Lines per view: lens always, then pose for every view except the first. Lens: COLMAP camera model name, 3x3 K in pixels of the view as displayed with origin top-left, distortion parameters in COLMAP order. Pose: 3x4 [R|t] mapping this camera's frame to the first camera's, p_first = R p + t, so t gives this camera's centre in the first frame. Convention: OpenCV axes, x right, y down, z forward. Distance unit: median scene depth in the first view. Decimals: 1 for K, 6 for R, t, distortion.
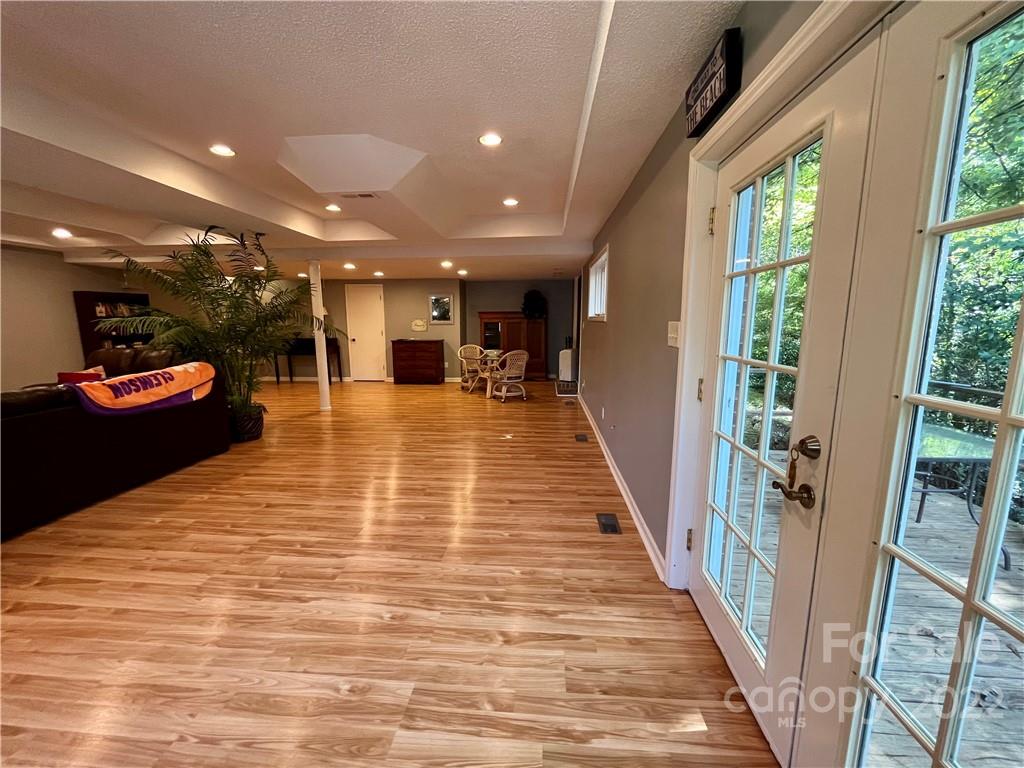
lens RADIAL K [[419.7, 0, 507.8], [0, 419.7, 384.8], [0, 0, 1]] dist [-0.000240, 0.000215]
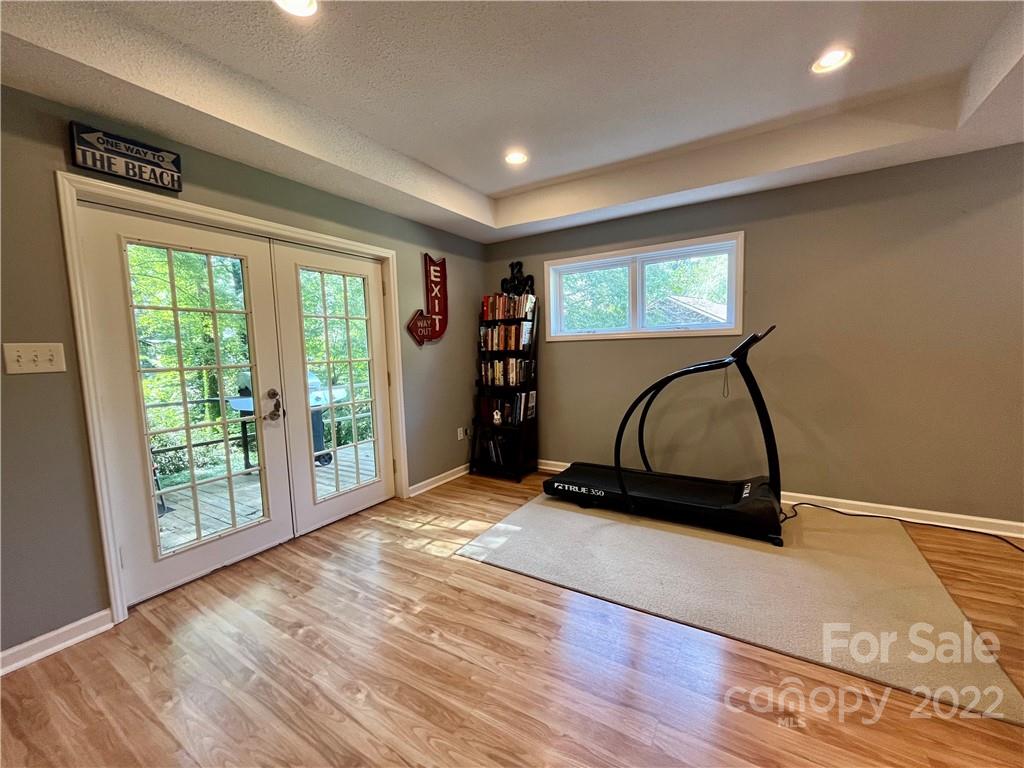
lens RADIAL K [[419.7, 0, 506.8], [0, 419.7, 384.5], [0, 0, 1]] dist [-0.000240, 0.000215]
pose [[-0.888419, -0.009211, 0.458941, -1.096354], [0.106404, 0.968435, 0.225413, -0.208873], [-0.446531, 0.249094, -0.859396, 1.736318]]
